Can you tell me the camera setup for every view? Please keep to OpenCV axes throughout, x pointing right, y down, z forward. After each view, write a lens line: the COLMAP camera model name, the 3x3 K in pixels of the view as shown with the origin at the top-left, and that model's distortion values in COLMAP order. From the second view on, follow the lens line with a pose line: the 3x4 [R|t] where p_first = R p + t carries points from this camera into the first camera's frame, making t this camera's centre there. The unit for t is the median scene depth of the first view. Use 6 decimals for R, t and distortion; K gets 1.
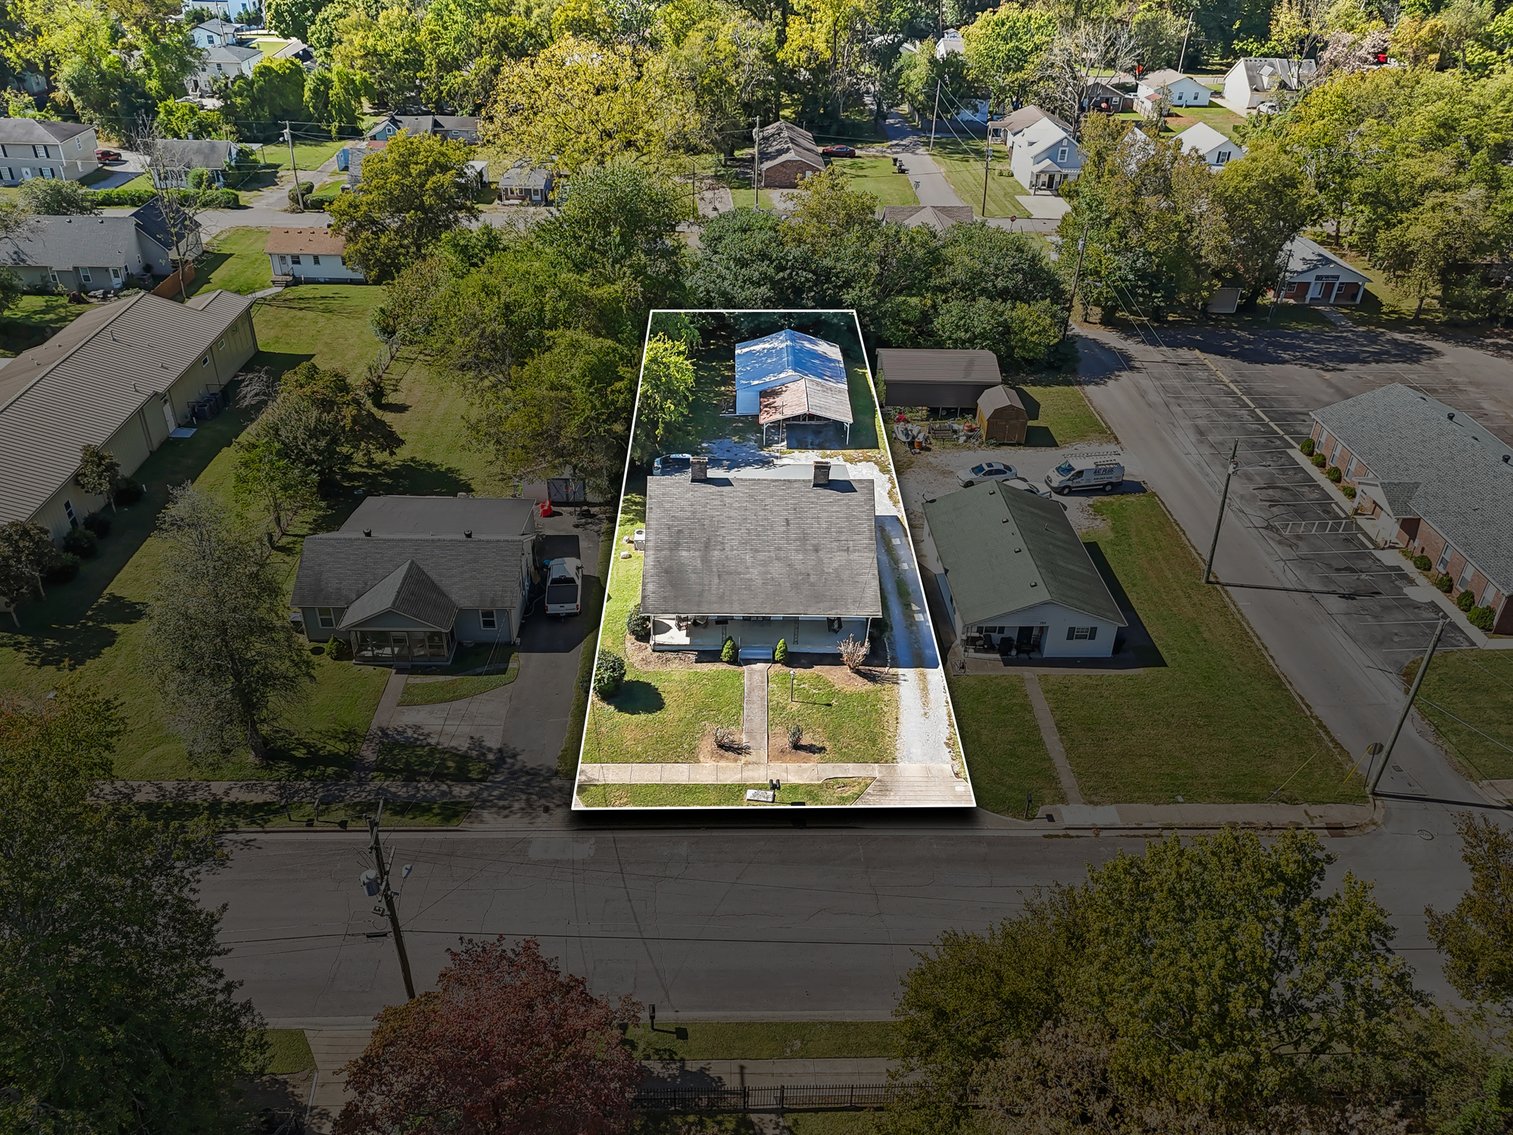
lens RADIAL K [[1155.5, 0, 771.6], [0, 1155.5, 550.1], [0, 0, 1]] dist [0.055556, -0.051808]
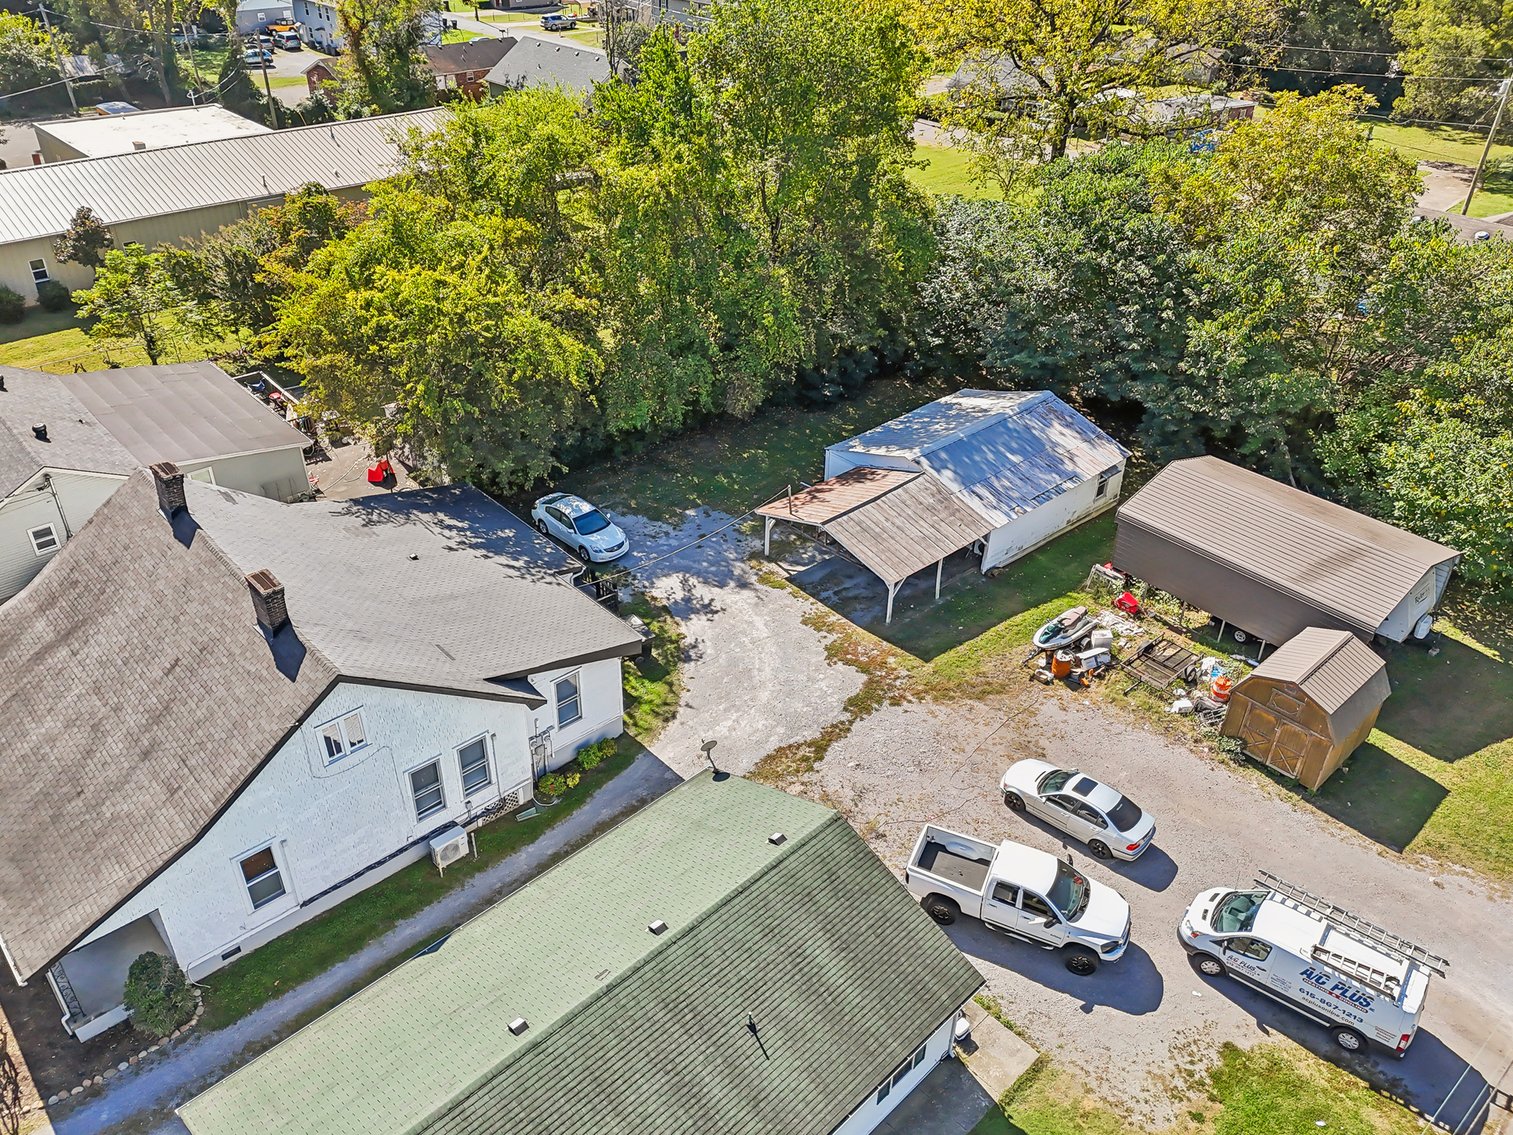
lens RADIAL K [[1134.5, 0, 769.3], [0, 1134.5, 544.4], [0, 0, 1]] dist [0.068242, -0.071831]
pose [[0.655580, 0.391302, -0.645831, 0.290297], [-0.391983, 0.907353, 0.151854, -0.142222], [0.645417, 0.153602, 0.748226, 0.539515]]
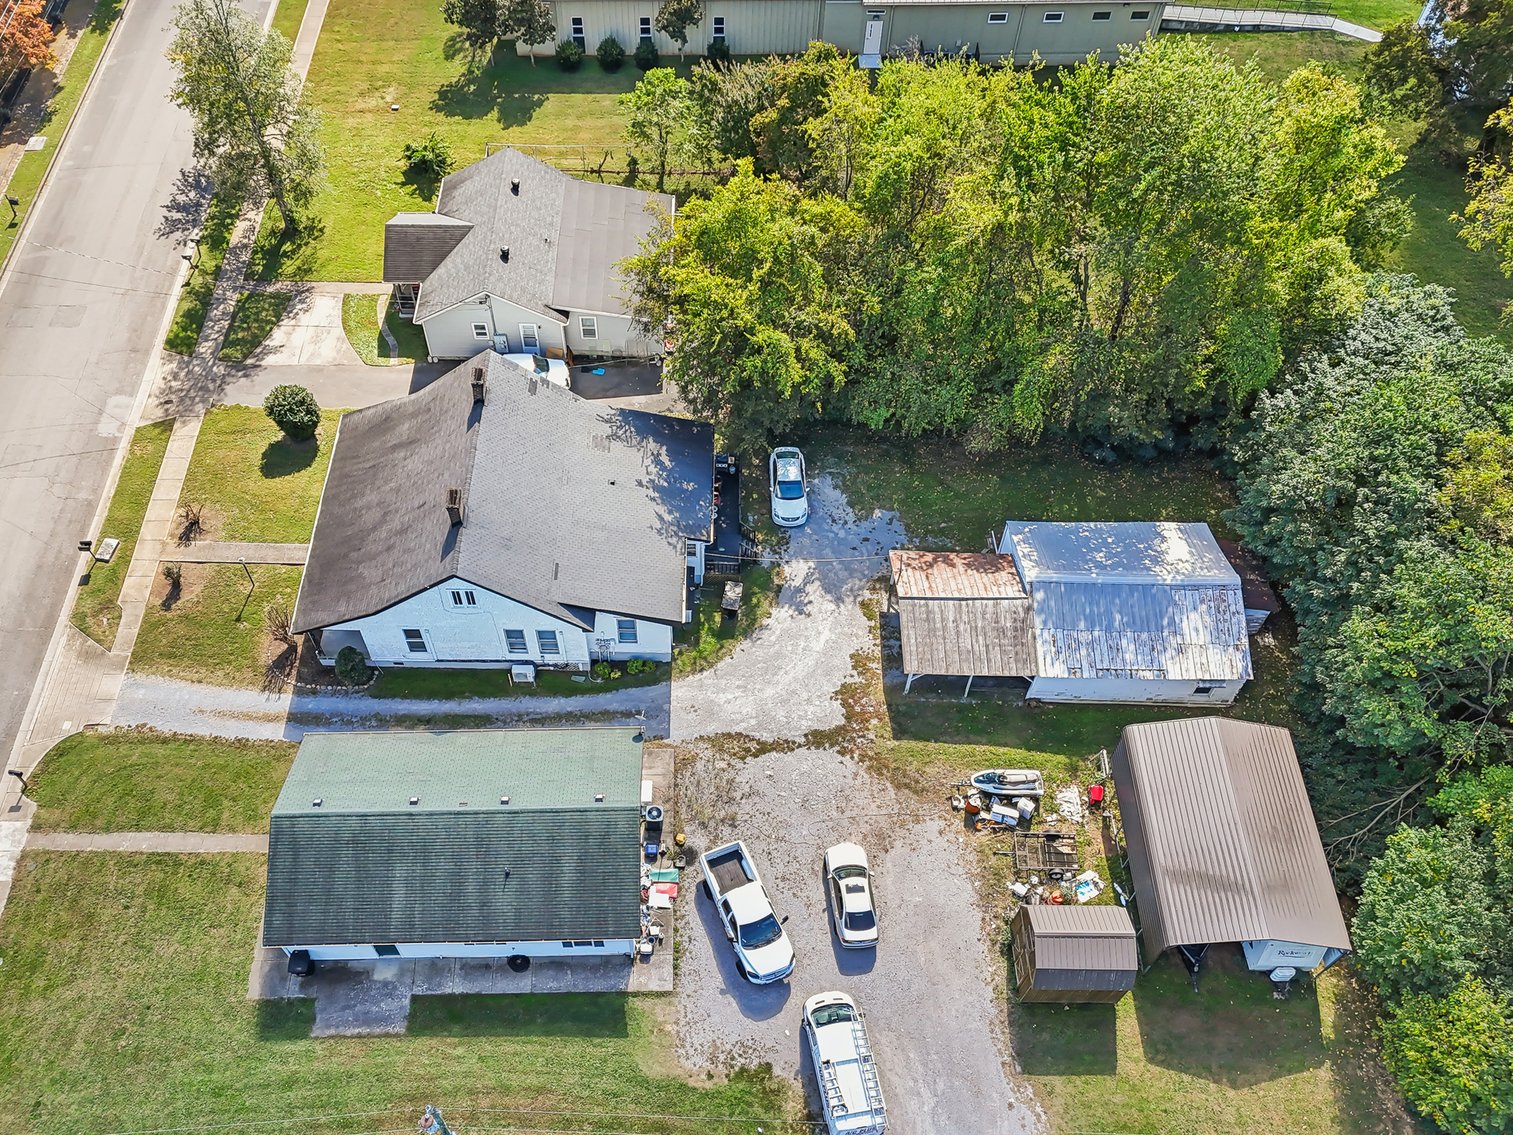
lens RADIAL K [[1251.3, 0, 721.3], [0, 1251.3, 676.9], [0, 0, 1]] dist [0.073174, -0.077671]
pose [[-0.041211, 0.816535, -0.575823, 0.388356], [-0.517774, 0.475439, 0.711244, -0.439885], [0.854524, 0.327457, 0.403187, 0.580446]]
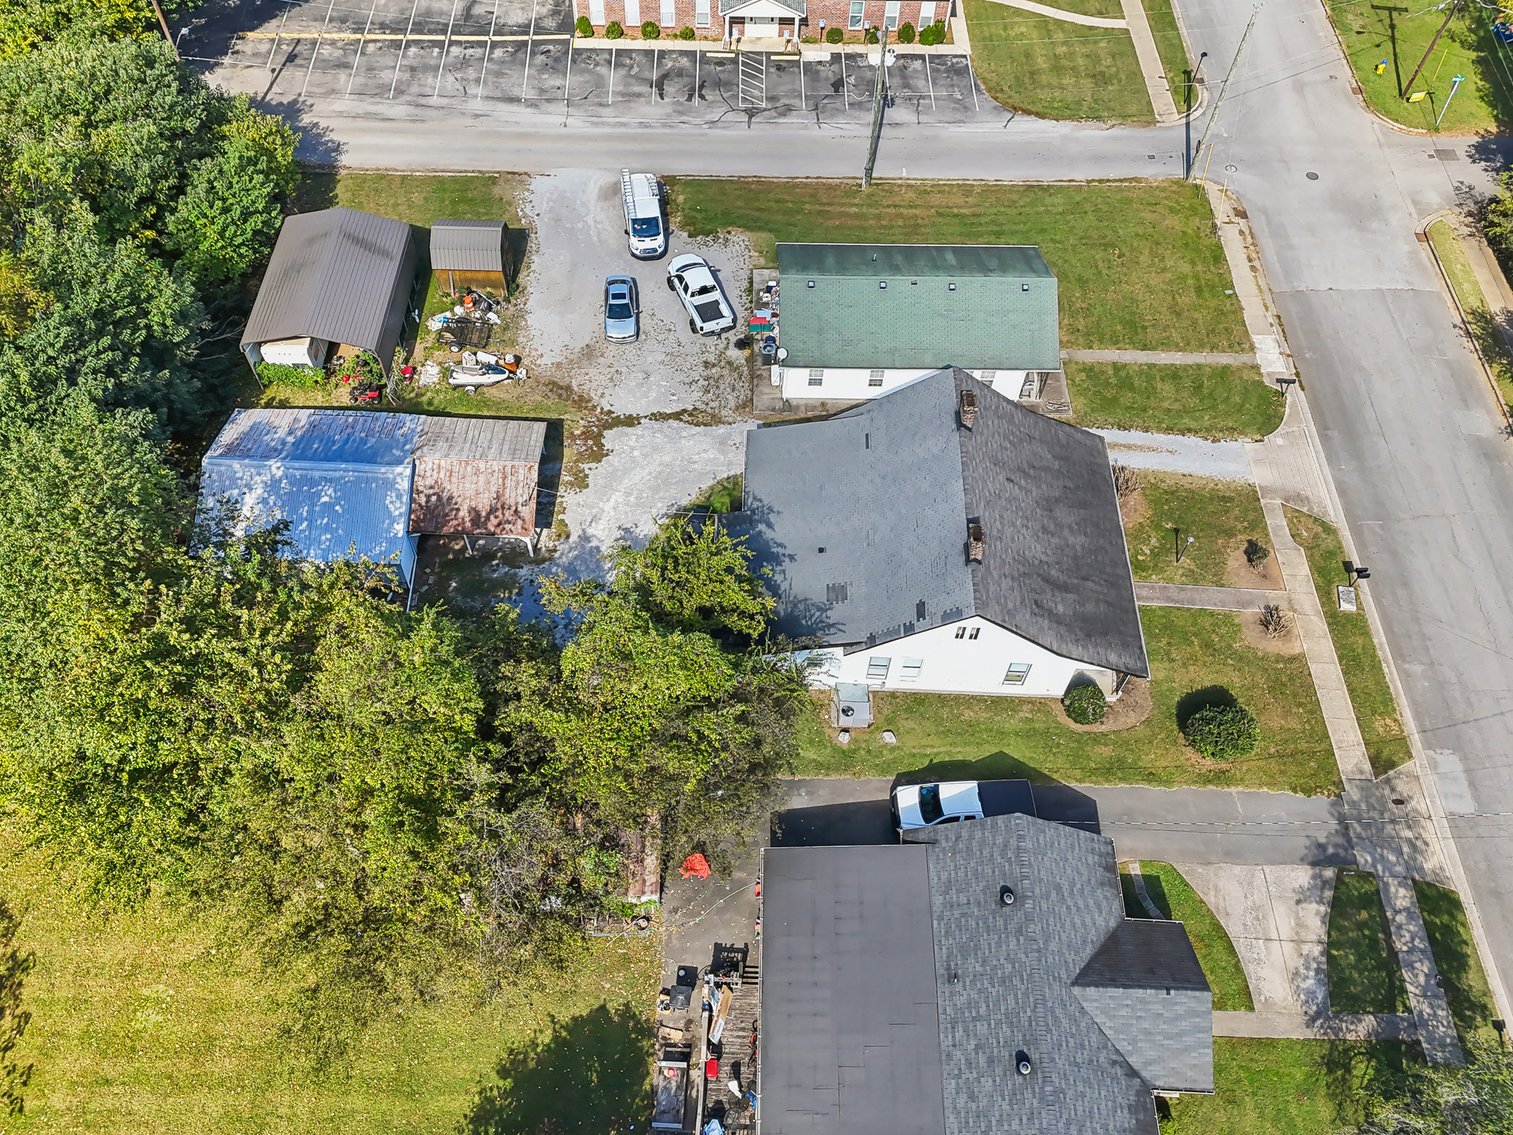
lens RADIAL K [[1218.5, 0, 744.3], [0, 1218.5, 569.6], [0, 0, 1]] dist [0.072986, -0.062264]
pose [[0.062459, -0.836069, 0.545057, -0.325951], [0.503692, 0.497878, 0.705983, -0.428671], [-0.861622, 0.230446, 0.452218, 0.532087]]
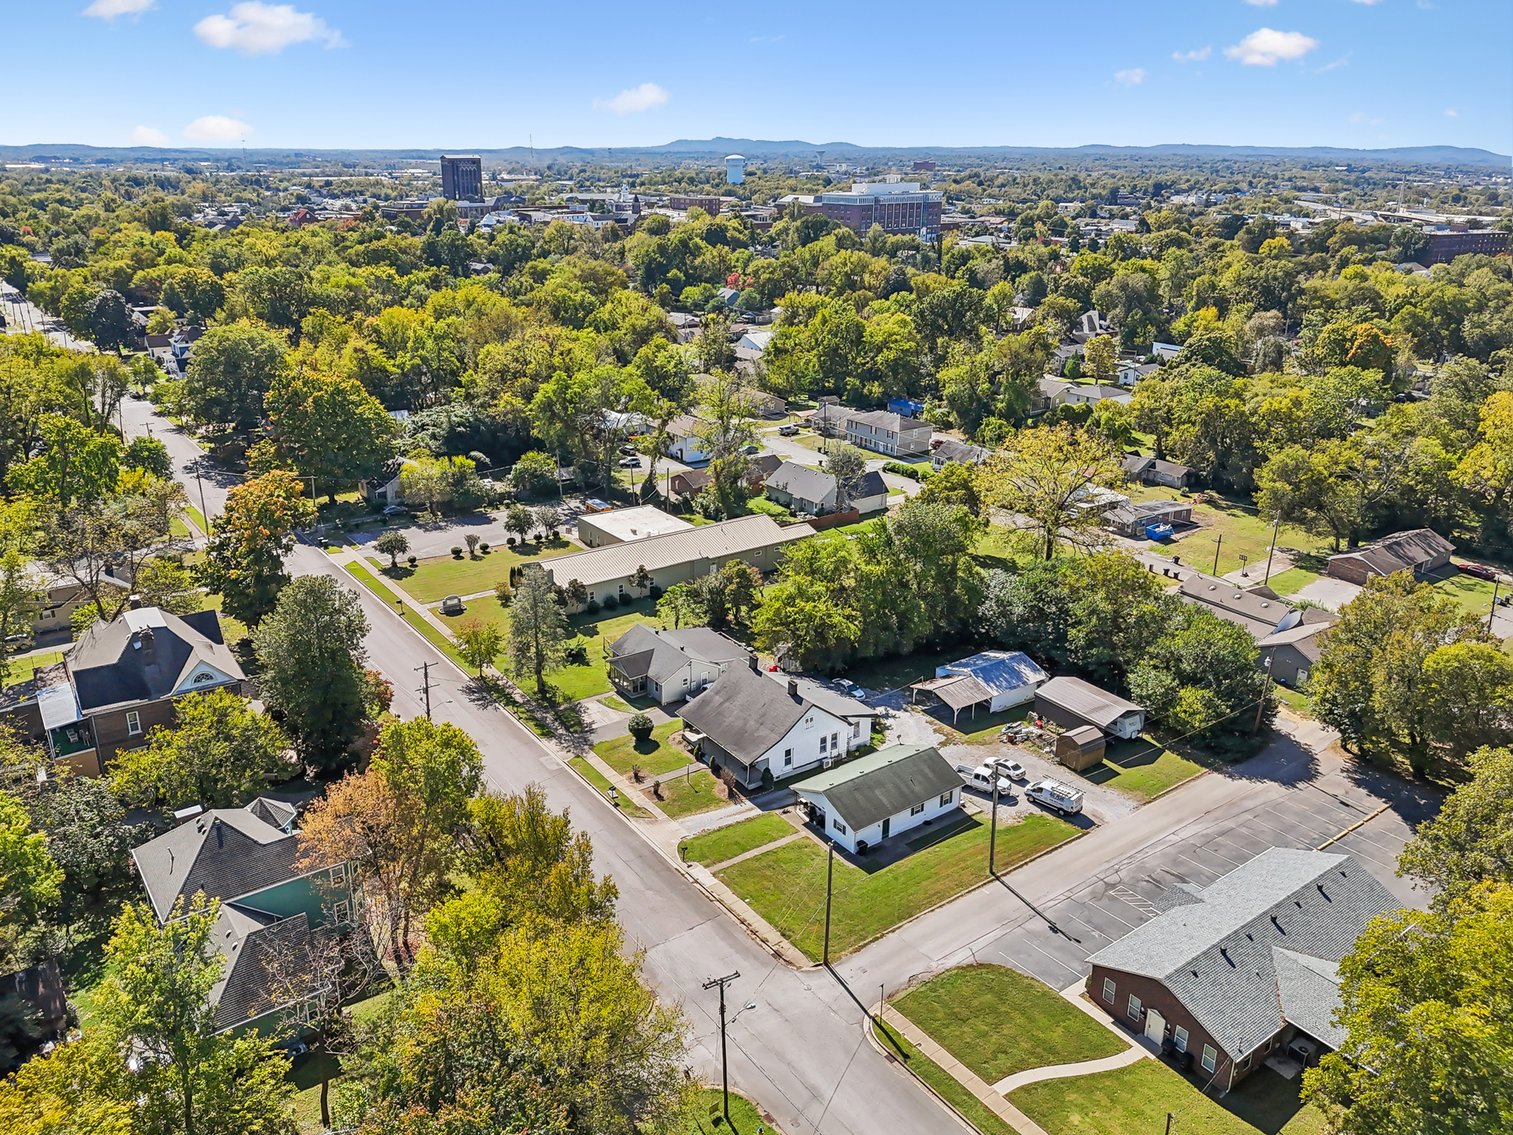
lens RADIAL K [[1155.5, 0, 771.6], [0, 1155.5, 550.1], [0, 0, 1]] dist [0.055556, -0.051808]
pose [[0.561674, 0.250432, -0.788547, 0.906219], [-0.427401, 0.903895, -0.017368, -0.134046], [0.708415, 0.346781, 0.614729, -0.109544]]
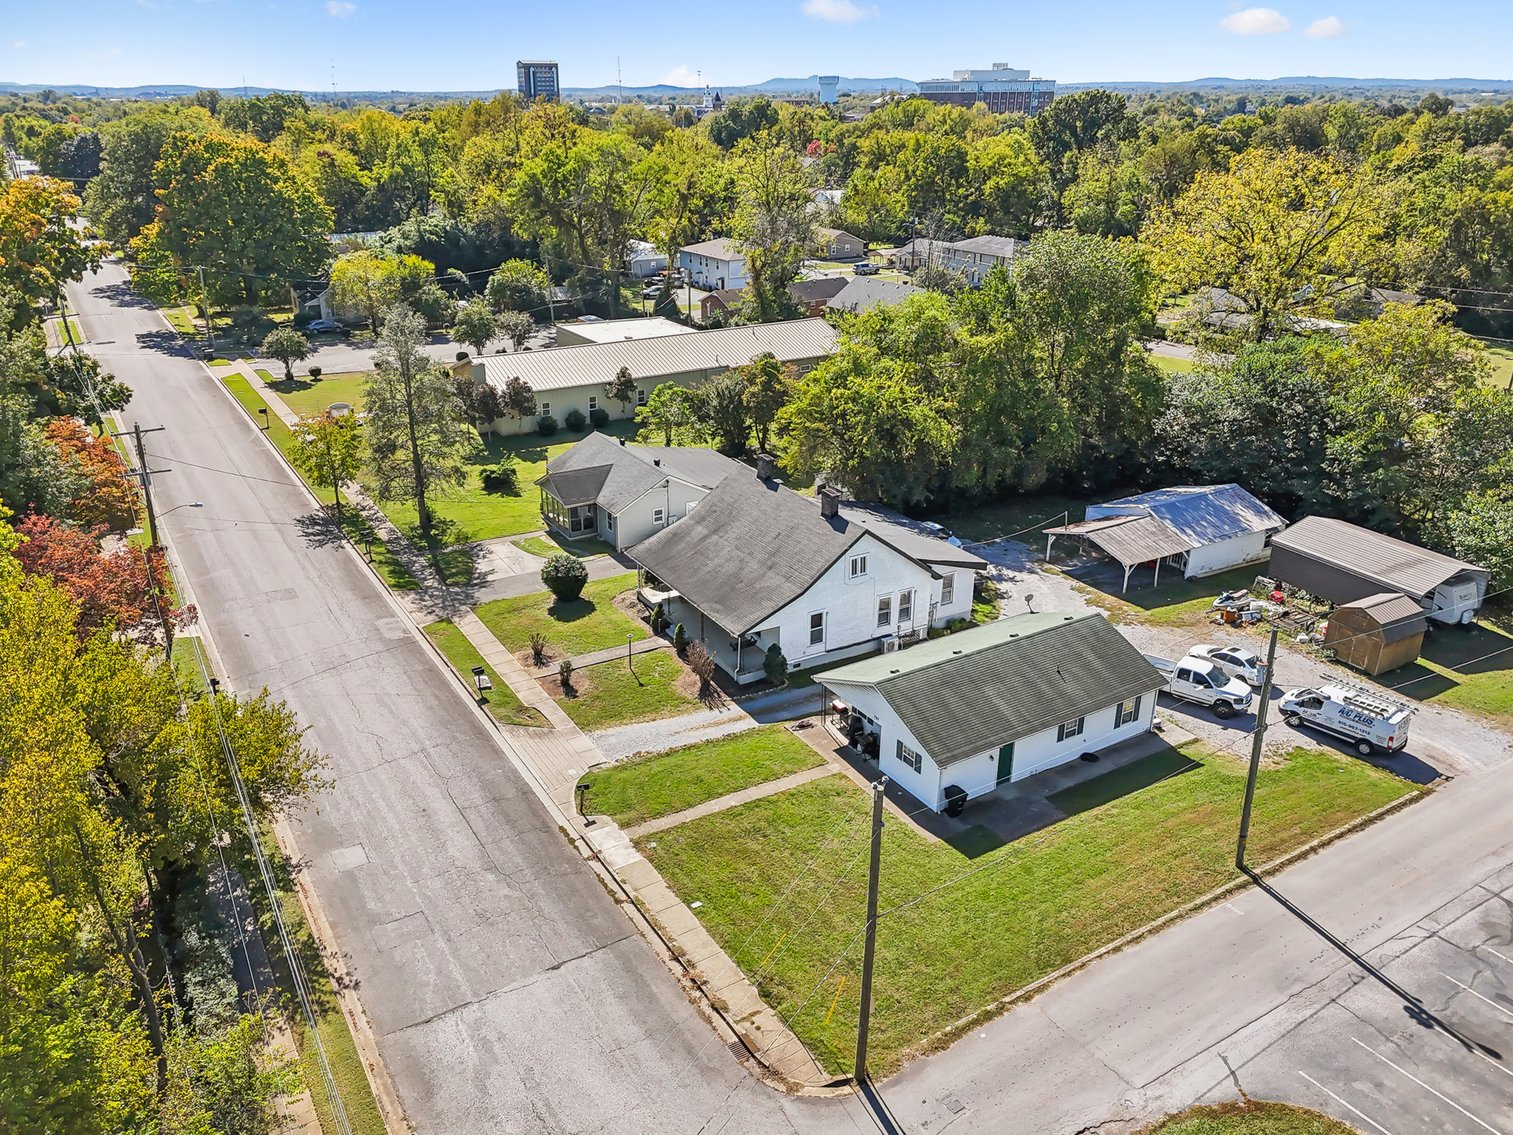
lens RADIAL K [[1150.7, 0, 756.5], [0, 1150.7, 567.5], [0, 0, 1]] dist [0.026616, -0.005696]
pose [[0.485026, 0.307101, -0.818803, 0.531148], [-0.445632, 0.892417, 0.070736, -0.032092], [0.752437, 0.330576, 0.569700, 0.301240]]
